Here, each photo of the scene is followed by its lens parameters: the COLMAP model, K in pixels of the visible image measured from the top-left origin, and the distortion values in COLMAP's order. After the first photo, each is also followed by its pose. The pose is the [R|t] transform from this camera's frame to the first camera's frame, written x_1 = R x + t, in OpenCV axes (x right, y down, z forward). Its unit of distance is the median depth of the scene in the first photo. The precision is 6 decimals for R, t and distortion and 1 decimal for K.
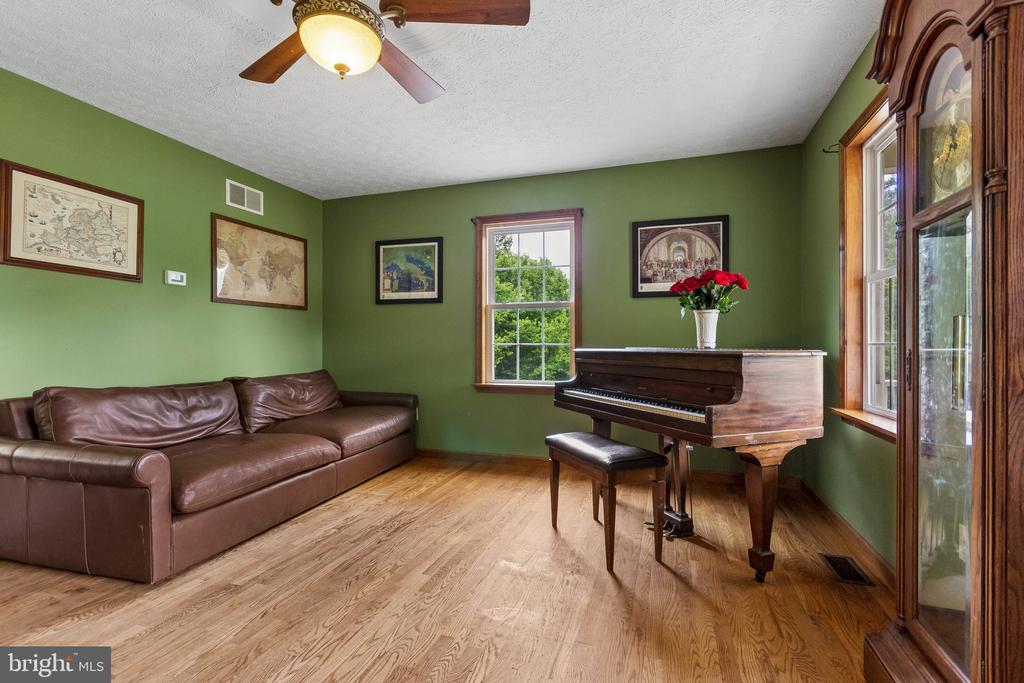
lens RADIAL K [[475.5, 0, 514.7], [0, 475.5, 342.6], [0, 0, 1]] dist [0.001340, -0.000106]
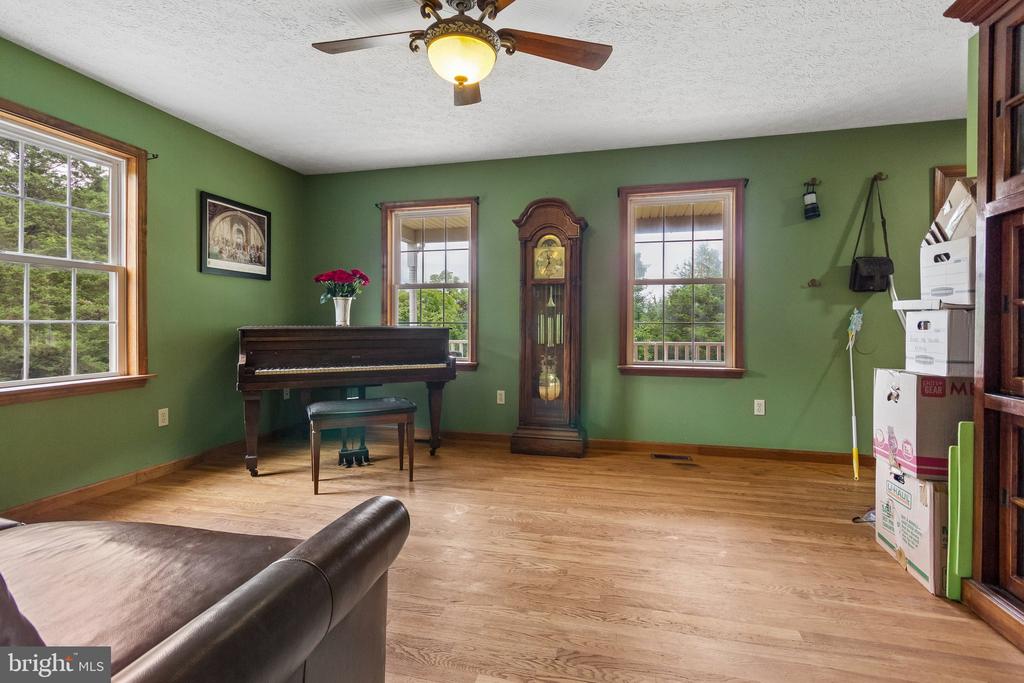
lens RADIAL K [[475.5, 0, 511.1], [0, 475.5, 325.6], [0, 0, 1]] dist [0.001340, -0.000106]
pose [[-0.066685, -0.004340, 0.997765, -0.737490], [-0.009768, 0.999945, 0.003697, 0.000739], [-0.997726, -0.009500, -0.066724, 0.468942]]
